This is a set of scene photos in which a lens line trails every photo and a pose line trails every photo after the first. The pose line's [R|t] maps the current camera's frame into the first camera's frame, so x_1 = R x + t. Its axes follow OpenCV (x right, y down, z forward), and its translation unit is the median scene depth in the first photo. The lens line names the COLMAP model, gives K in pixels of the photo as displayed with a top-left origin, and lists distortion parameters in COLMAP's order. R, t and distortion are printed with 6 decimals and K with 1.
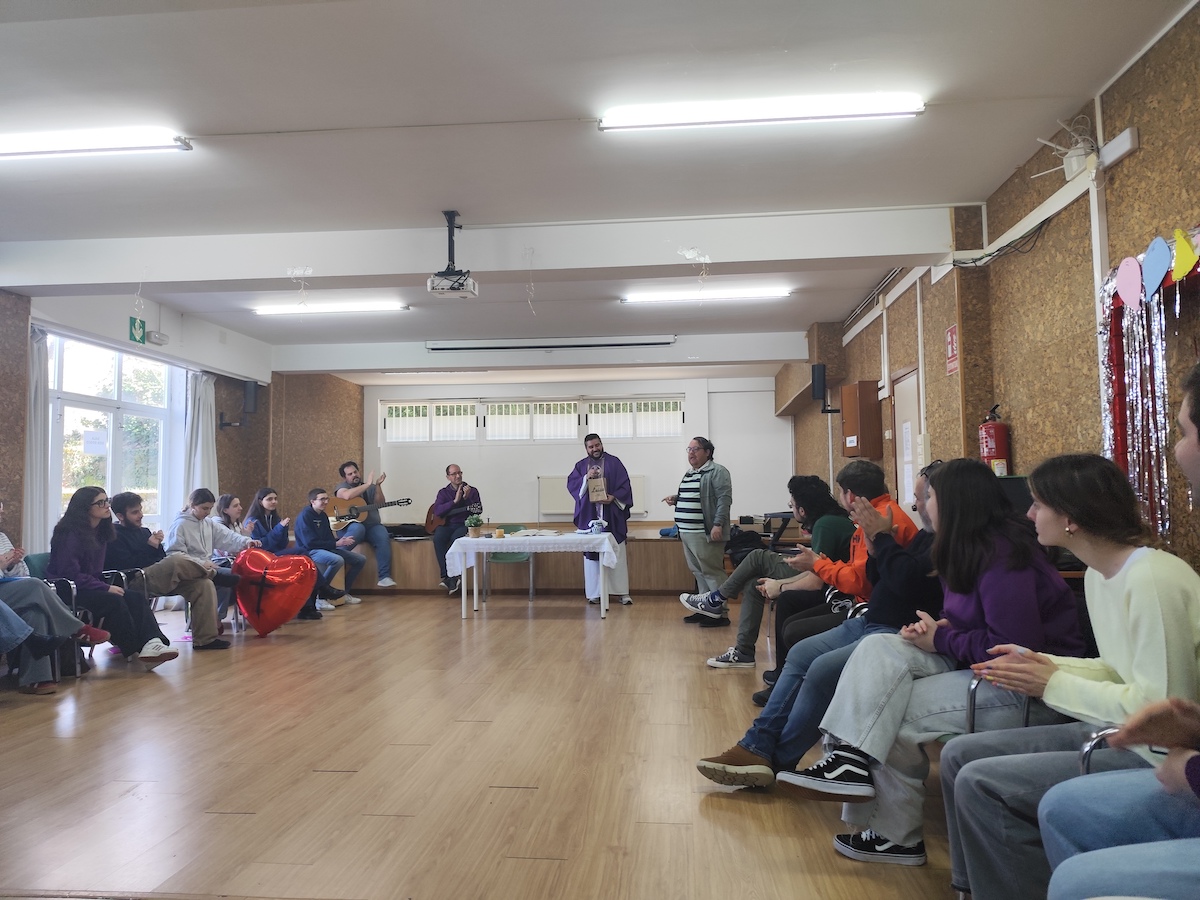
lens RADIAL K [[793.0, 0, 596.0], [0, 793.0, 444.9], [0, 0, 1]] dist [0.005517, -0.001442]
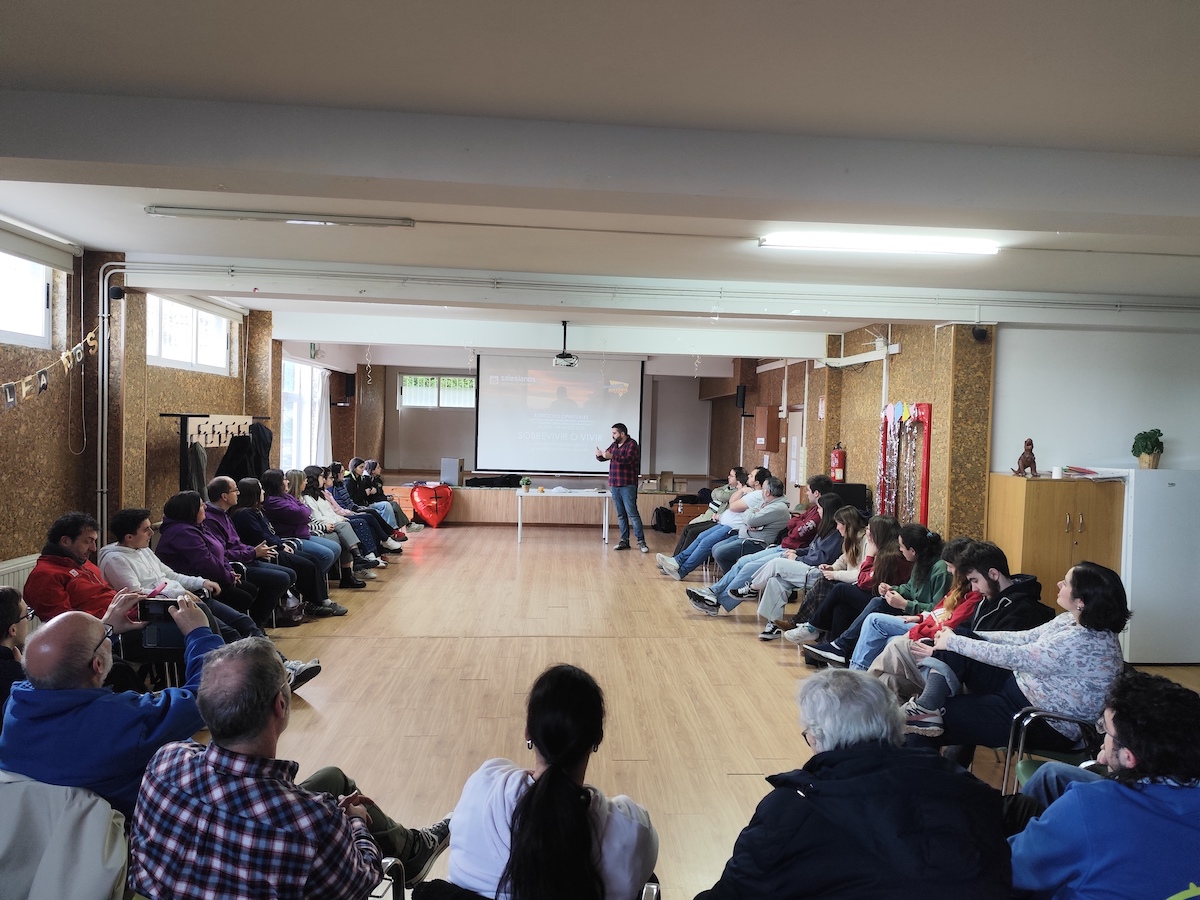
lens RADIAL K [[793.0, 0, 603.6], [0, 793.0, 452.9], [0, 0, 1]] dist [0.005517, -0.001442]
pose [[0.986047, 0.029354, 0.163860, -0.390491], [-0.045661, 0.994270, 0.096654, -0.175808], [-0.160084, -0.102787, 0.981737, -0.826052]]
